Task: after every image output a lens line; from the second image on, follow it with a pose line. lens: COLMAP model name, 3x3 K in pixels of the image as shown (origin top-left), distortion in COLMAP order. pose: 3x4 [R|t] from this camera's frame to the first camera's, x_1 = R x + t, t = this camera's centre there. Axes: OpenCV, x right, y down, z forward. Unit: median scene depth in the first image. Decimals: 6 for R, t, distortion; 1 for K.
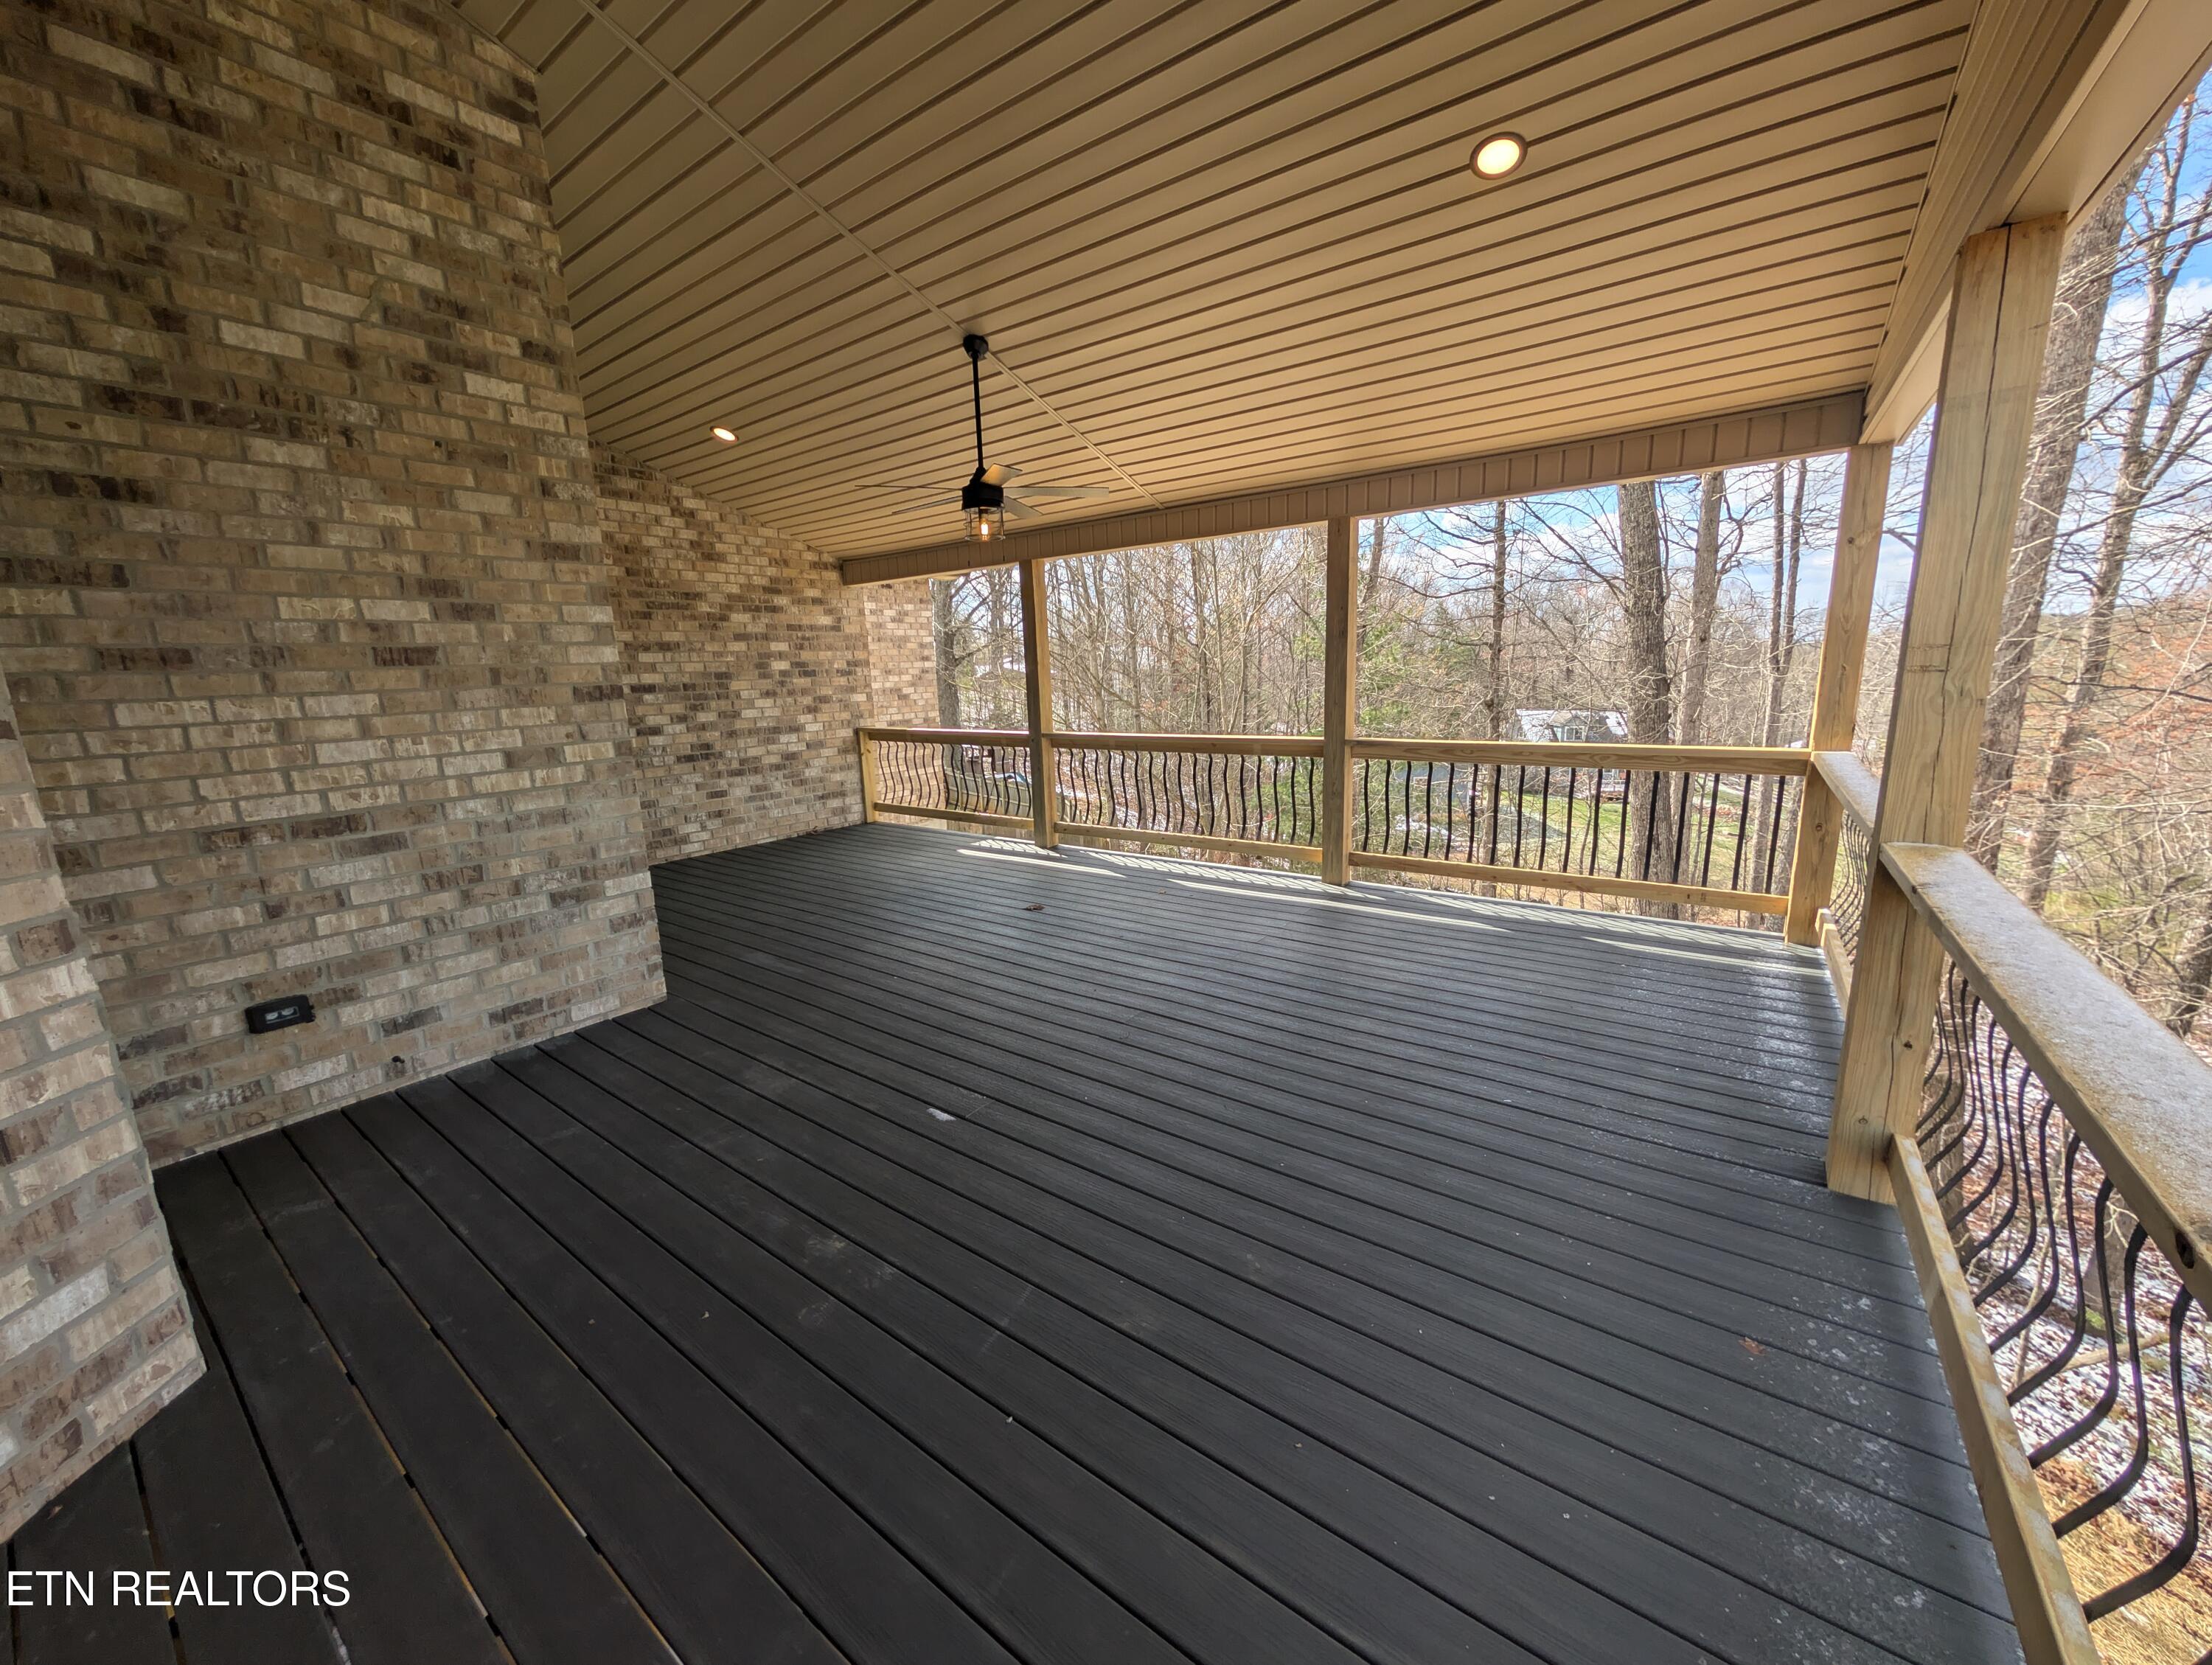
lens RADIAL K [[831.8, 0, 1106.9], [0, 831.8, 835.6], [0, 0, 1]] dist [-0.000878, 0.000716]
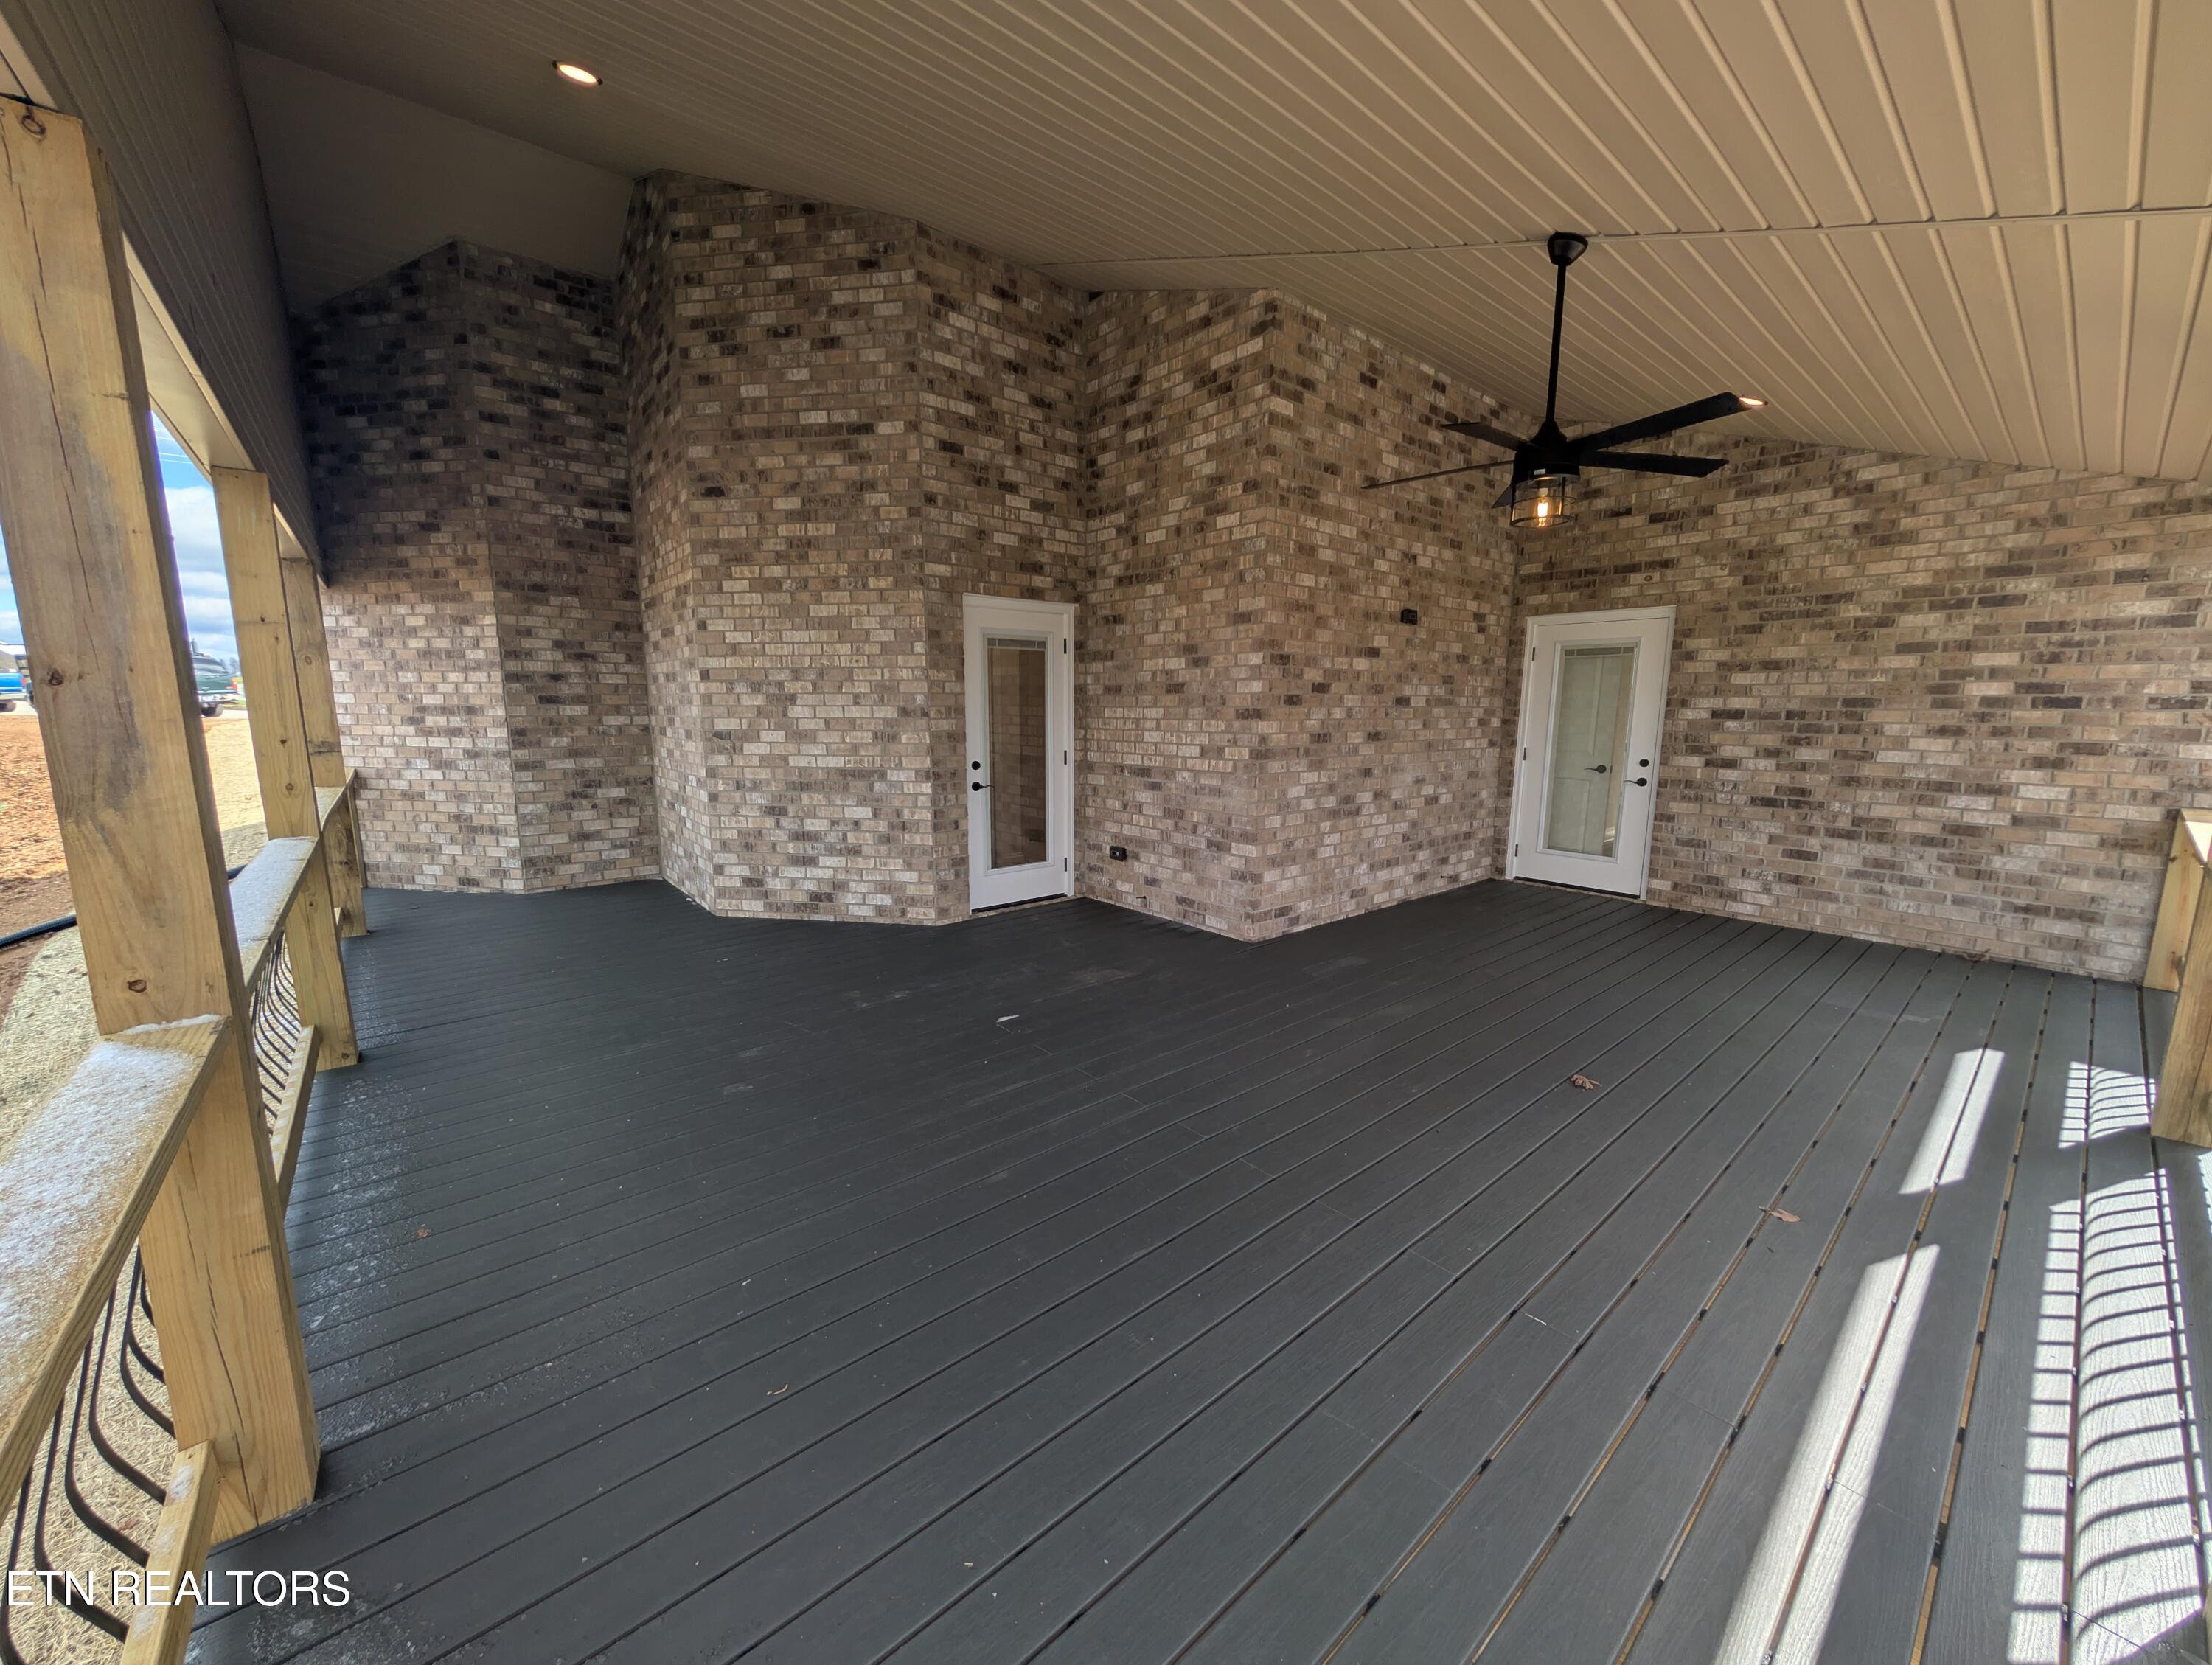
lens RADIAL K [[831.8, 0, 1106.9], [0, 831.8, 835.6], [0, 0, 1]] dist [-0.000878, 0.000716]
pose [[-0.227706, 0.185998, -0.955801, 0.515223], [-0.187155, 0.954925, 0.230414, -0.155397], [0.955575, 0.231350, -0.182632, 0.656682]]
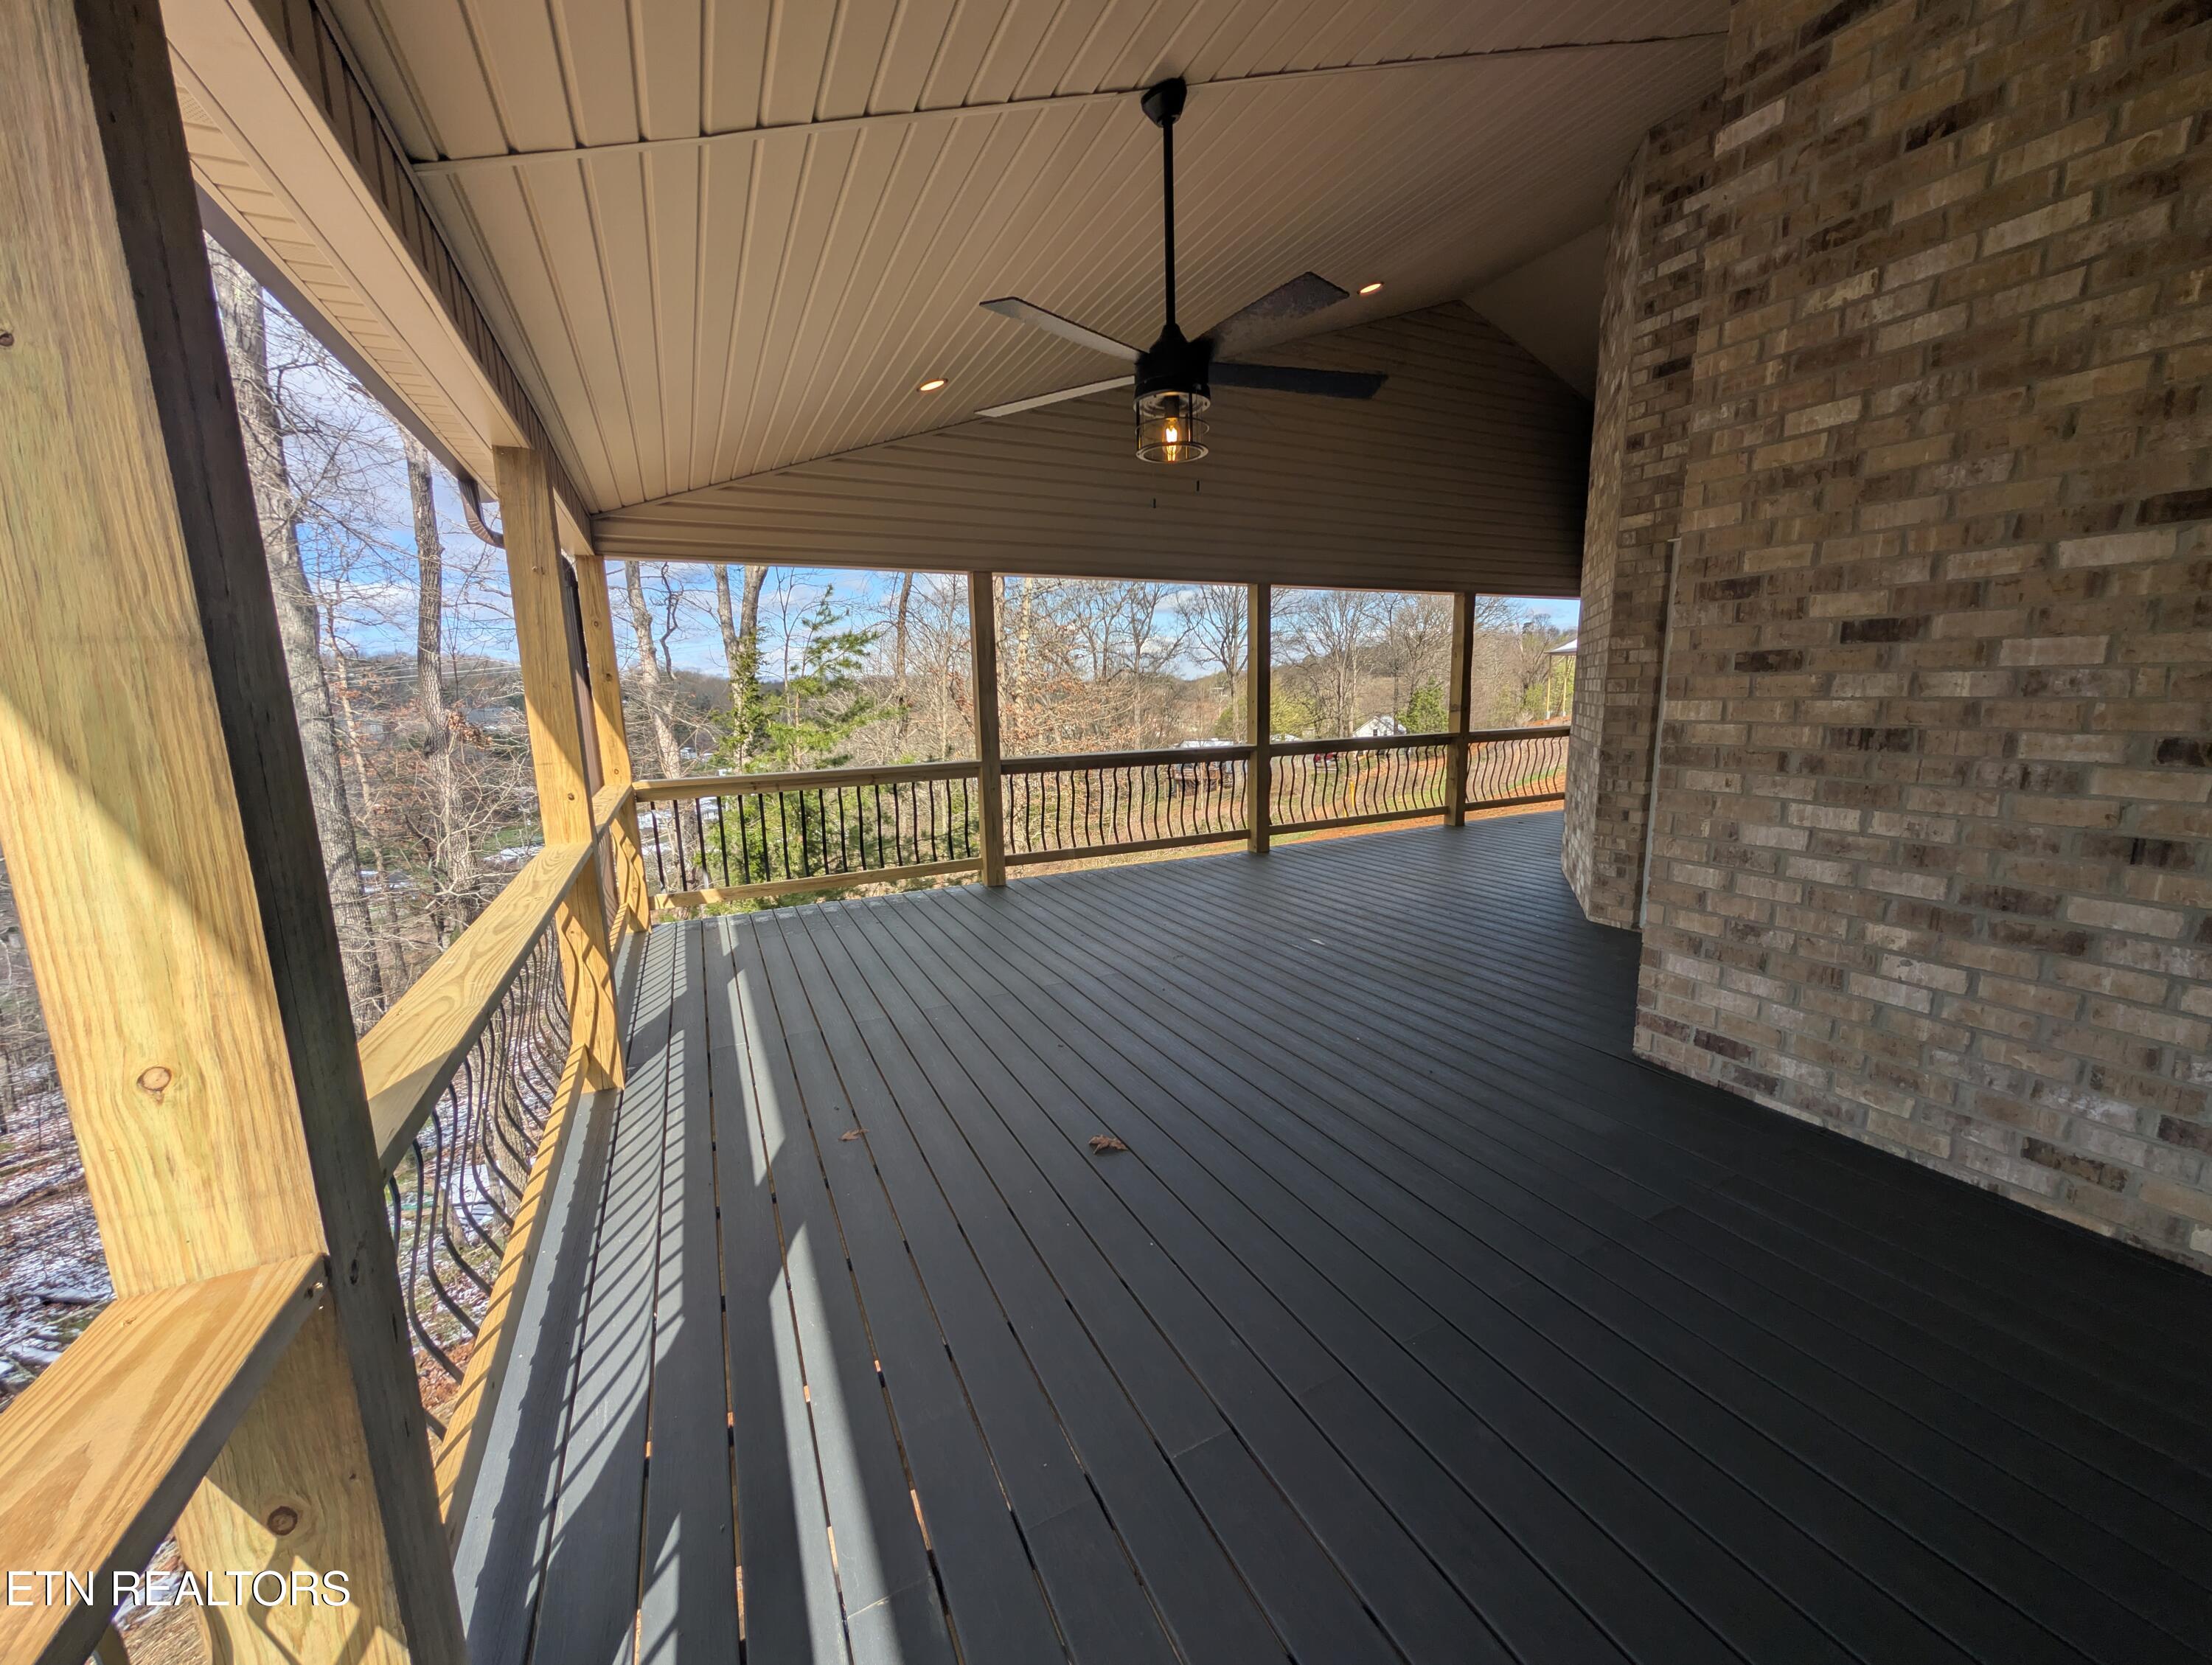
lens RADIAL K [[831.8, 0, 1106.9], [0, 831.8, 835.6], [0, 0, 1]] dist [-0.000878, 0.000716]
pose [[-0.889318, -0.026294, 0.456533, -0.289353], [0.140323, 0.934490, 0.327167, -0.239909], [-0.435228, 0.355018, -0.827369, 1.236220]]
